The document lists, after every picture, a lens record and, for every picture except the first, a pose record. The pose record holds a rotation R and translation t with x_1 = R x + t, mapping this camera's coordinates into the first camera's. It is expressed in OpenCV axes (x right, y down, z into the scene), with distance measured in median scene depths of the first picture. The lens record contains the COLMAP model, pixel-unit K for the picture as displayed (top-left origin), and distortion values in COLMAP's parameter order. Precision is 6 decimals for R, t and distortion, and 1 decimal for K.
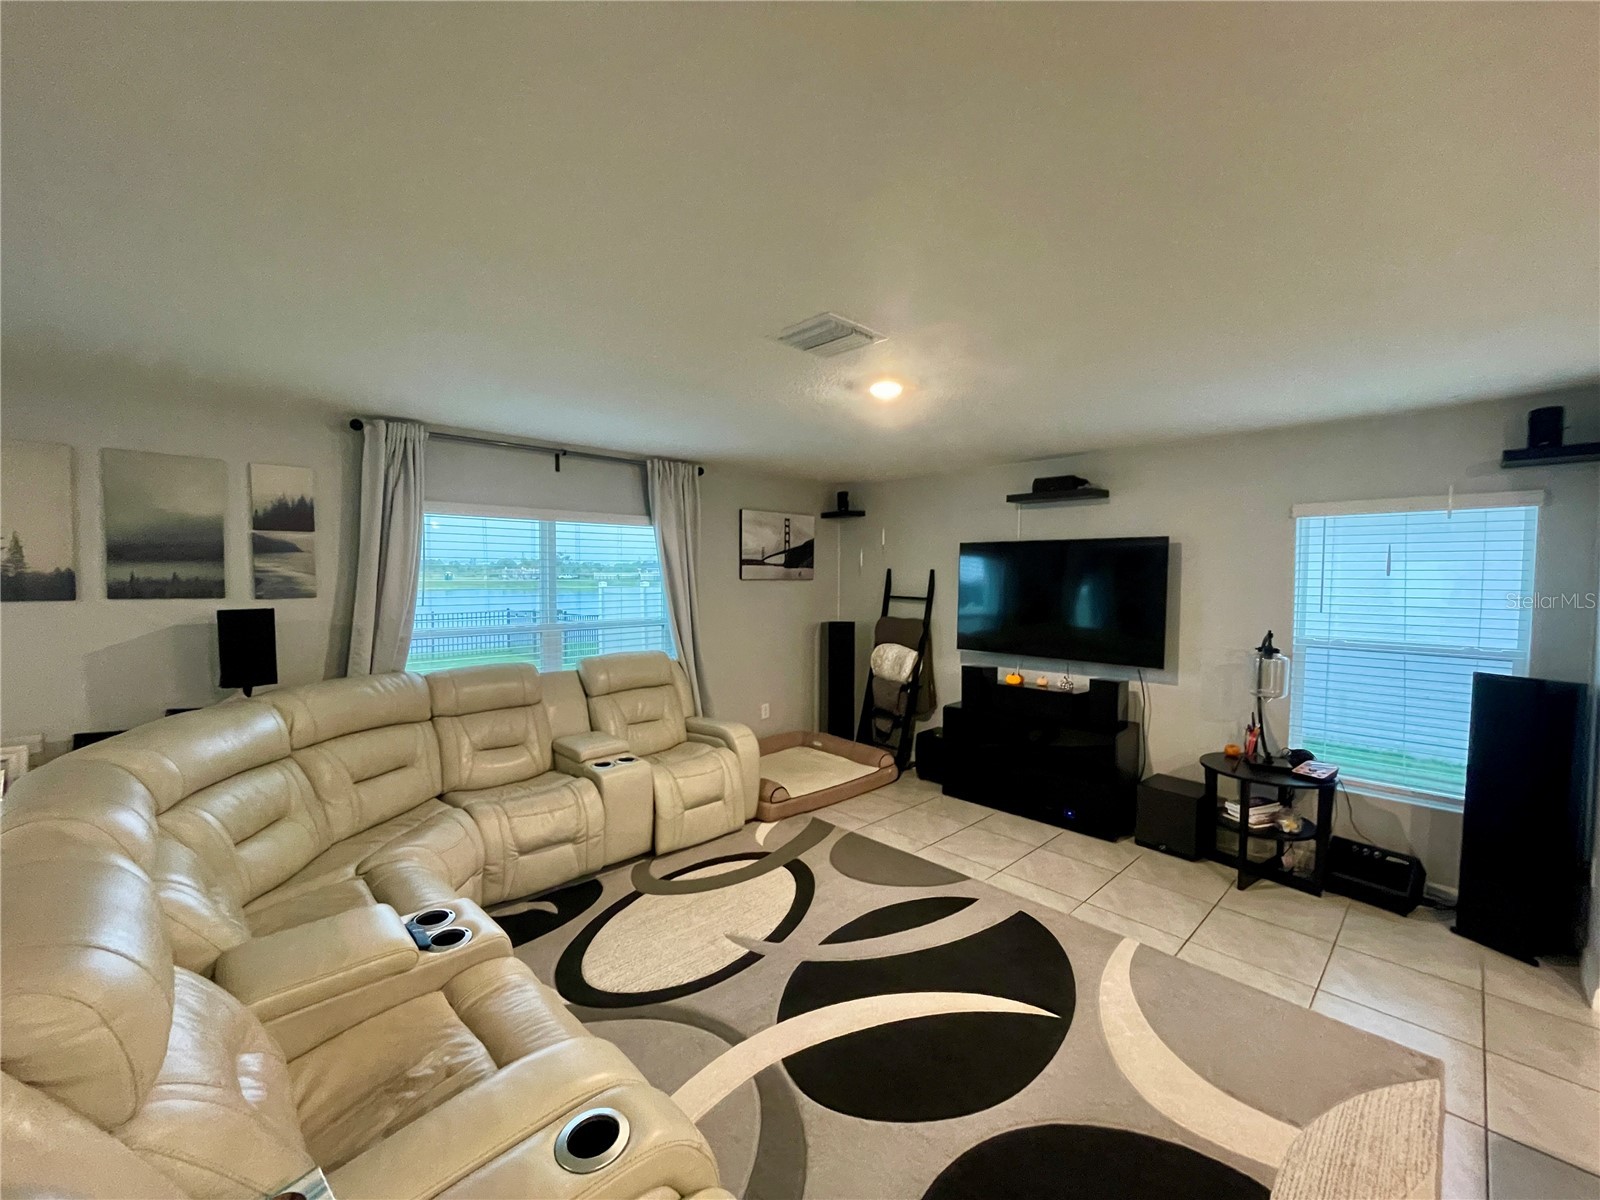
lens RADIAL K [[647.3, 0, 807.4], [0, 647.3, 597.4], [0, 0, 1]] dist [-0.002135, -0.000132]
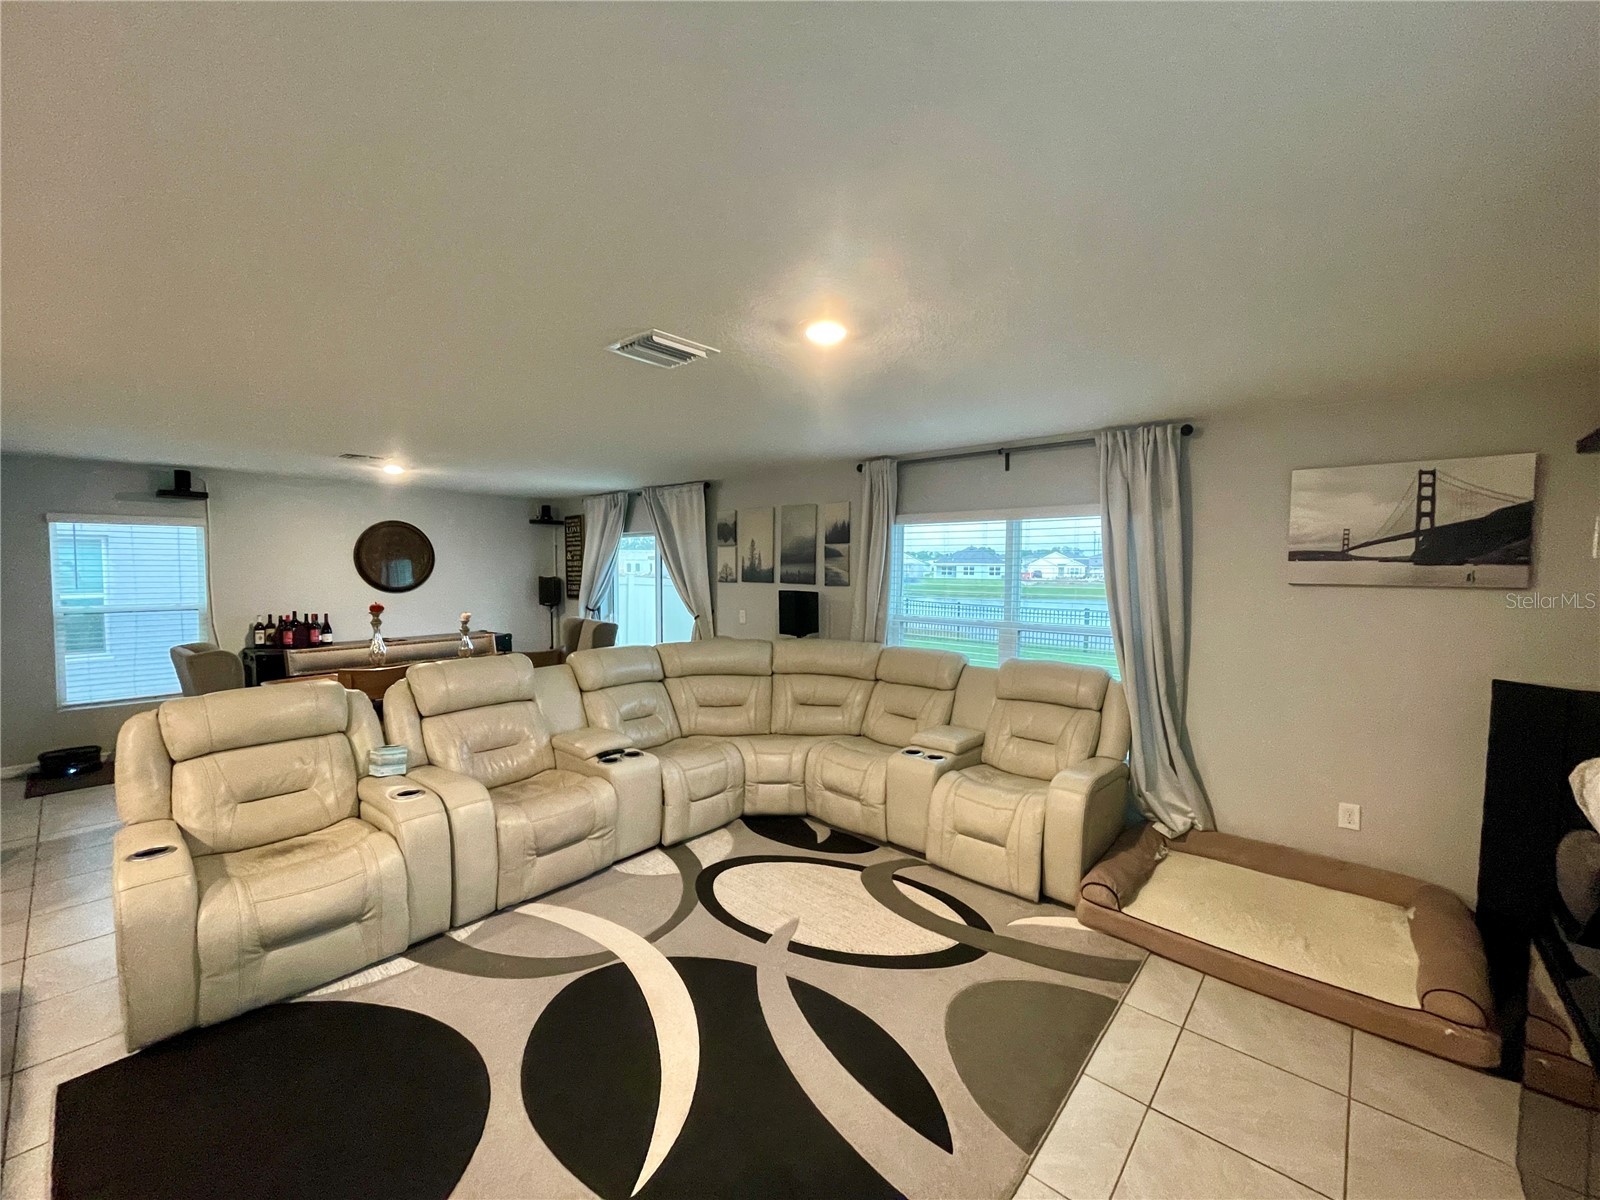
lens RADIAL K [[647.3, 0, 803.9], [0, 647.3, 600.8], [0, 0, 1]] dist [-0.002135, -0.000132]
pose [[0.080846, 0.048237, -0.995559, 0.692333], [-0.044460, 0.998009, 0.044746, -0.027202], [0.995735, 0.040645, 0.082830, 0.708096]]
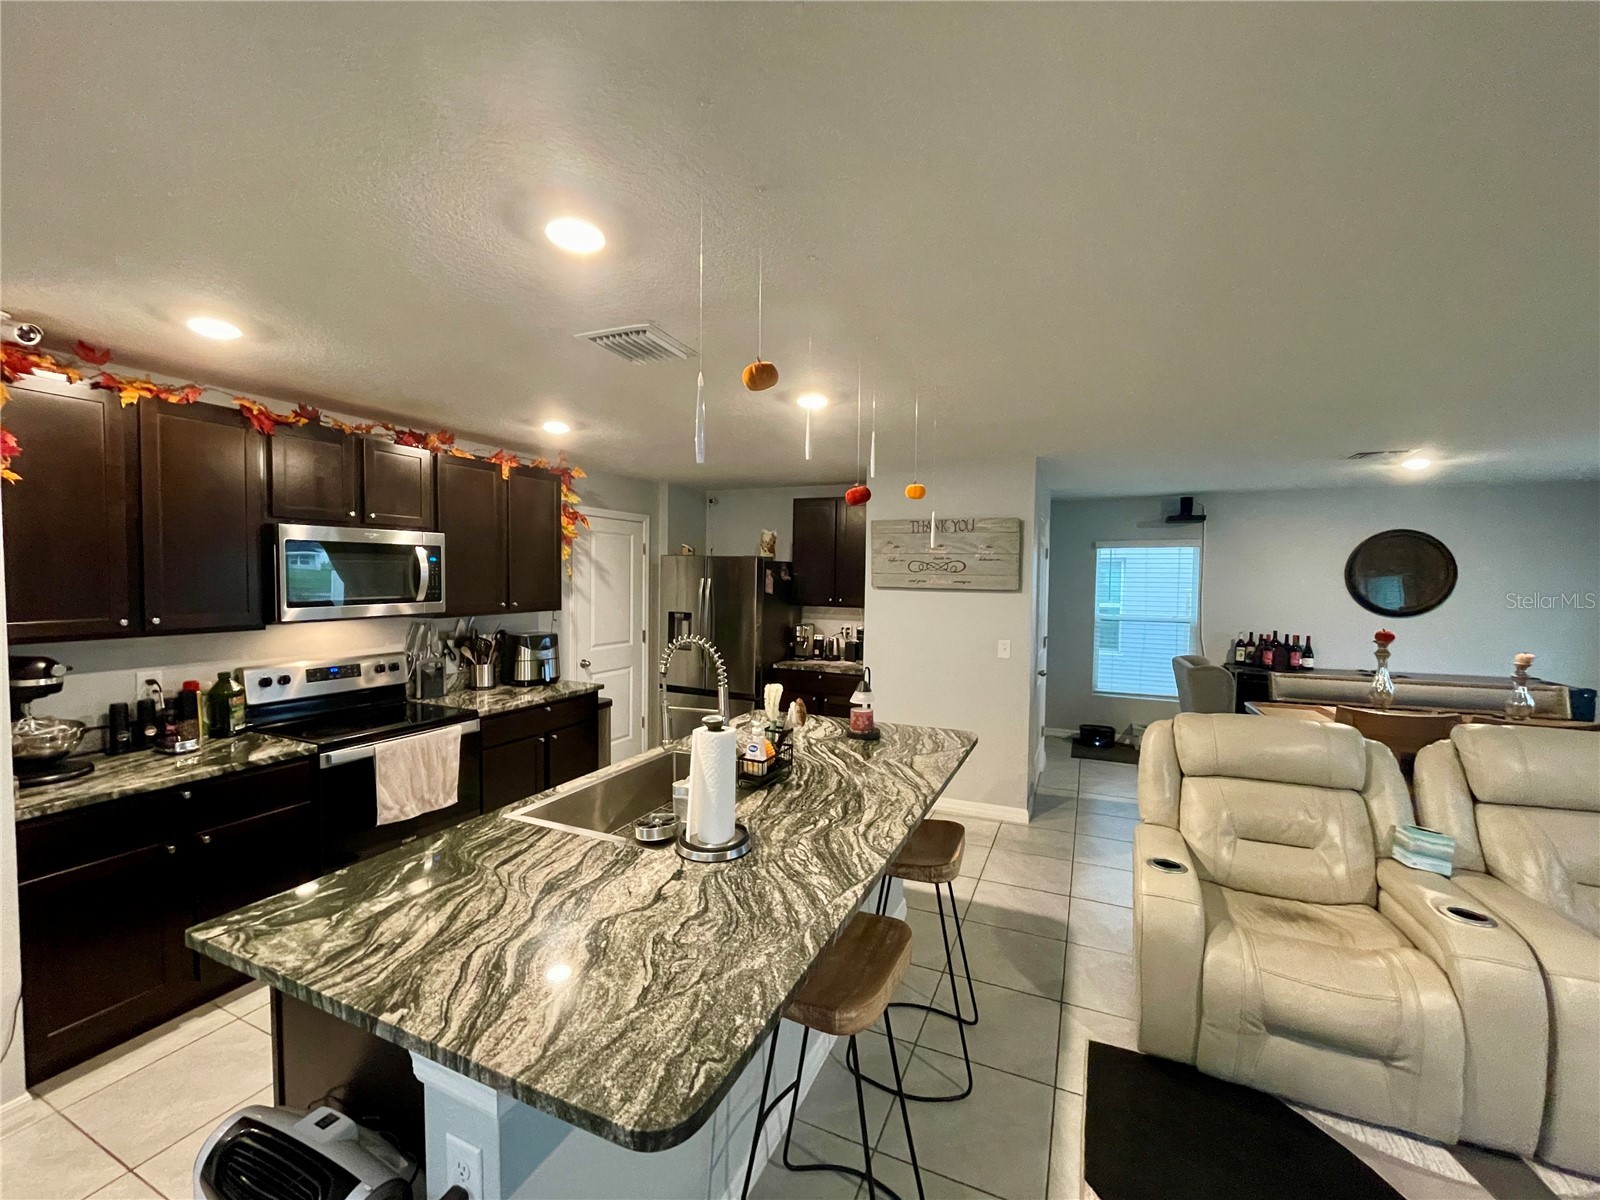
lens RADIAL K [[647.3, 0, 804.0], [0, 647.3, 598.9], [0, 0, 1]] dist [-0.002135, -0.000132]
pose [[-0.928661, -0.001129, -0.370929, 0.602195], [-0.028999, 0.997156, 0.069566, -0.023173], [0.369795, 0.075360, -0.926052, 0.581580]]
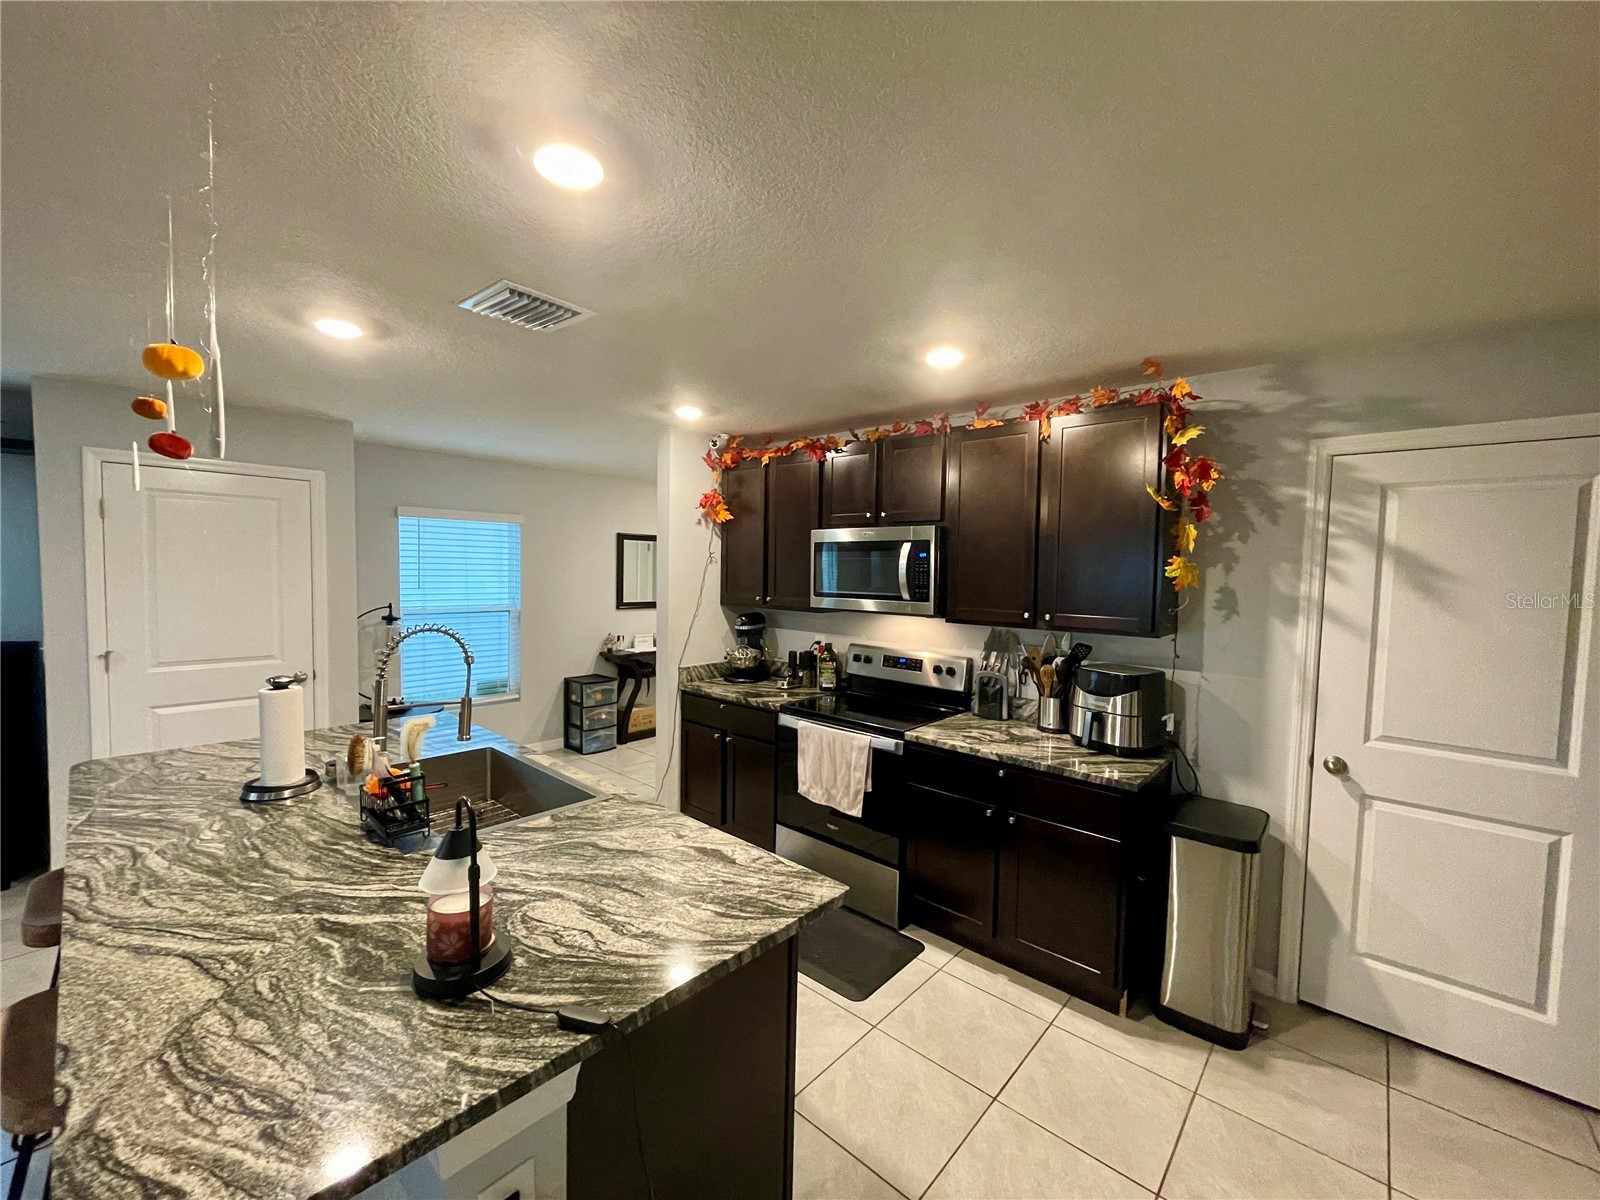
lens RADIAL K [[647.3, 0, 804.4], [0, 647.3, 599.3], [0, 0, 1]] dist [-0.002135, -0.000132]
pose [[-0.072982, -0.053711, 0.995886, -0.070564], [0.016309, 0.998351, 0.055039, 0.008412], [-0.997200, 0.020259, -0.071986, -0.259413]]
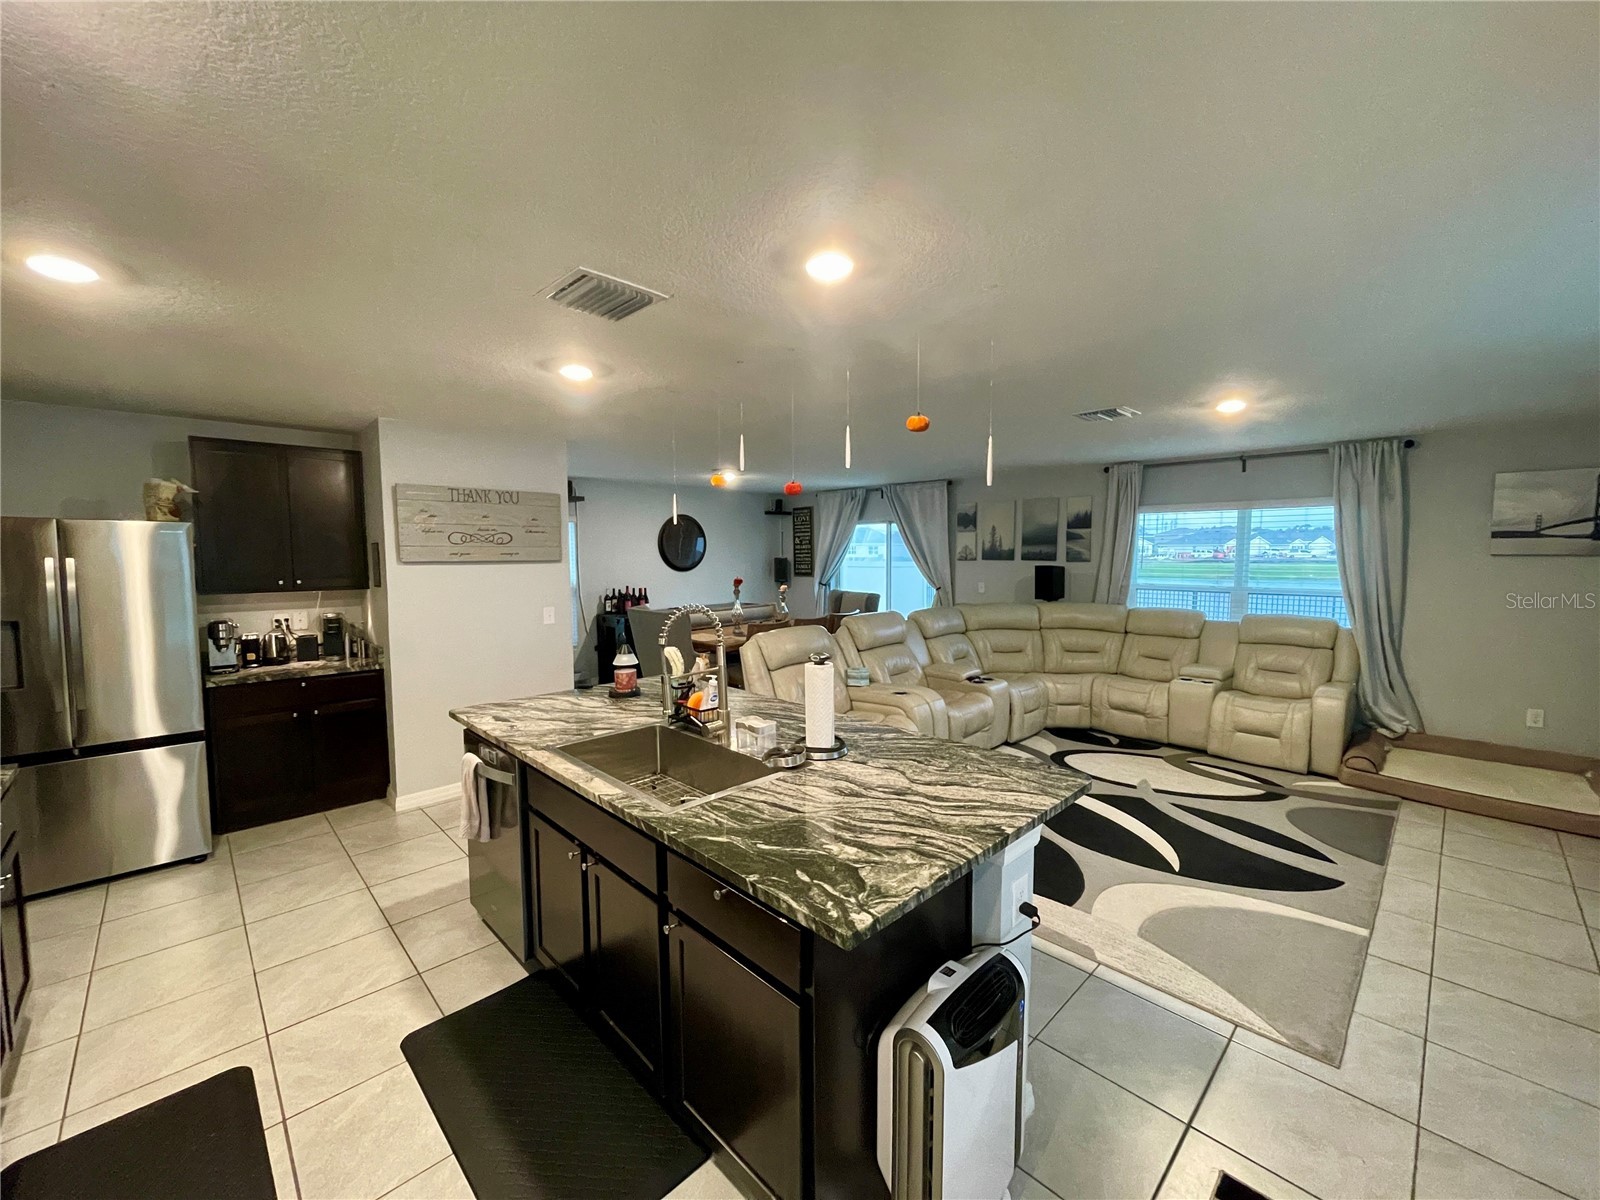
lens RADIAL K [[647.3, 0, 803.9], [0, 647.3, 600.9], [0, 0, 1]] dist [-0.002135, -0.000132]
pose [[0.005894, 0.075951, -0.997094, 1.099058], [-0.033368, 0.996571, 0.075714, -0.001668], [0.999426, 0.032825, 0.008408, 0.113330]]
